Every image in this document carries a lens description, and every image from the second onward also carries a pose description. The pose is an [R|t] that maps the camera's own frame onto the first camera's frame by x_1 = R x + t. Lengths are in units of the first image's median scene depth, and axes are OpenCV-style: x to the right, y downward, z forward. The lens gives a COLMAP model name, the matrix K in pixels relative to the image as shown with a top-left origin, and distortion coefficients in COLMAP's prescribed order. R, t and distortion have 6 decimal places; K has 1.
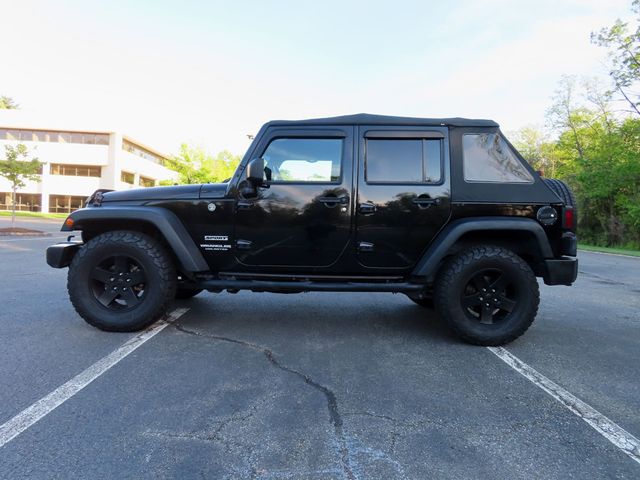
lens RADIAL K [[459.1, 0, 317.9], [0, 459.1, 242.9], [0, 0, 1]] dist [-0.009857, 0.006078]
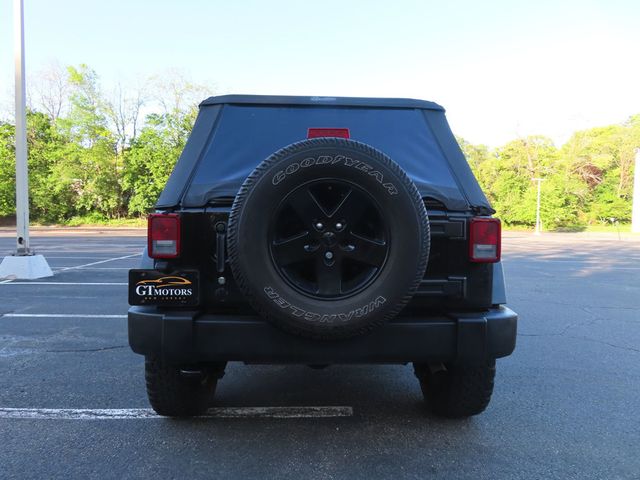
lens RADIAL K [[459.1, 0, 317.9], [0, 459.1, 242.9], [0, 0, 1]] dist [-0.009857, 0.006078]
pose [[0.001300, -0.003905, -0.999992, 1.108007], [-0.061176, 0.998119, -0.003977, -0.055224], [0.998126, 0.061181, 0.001059, 1.211638]]
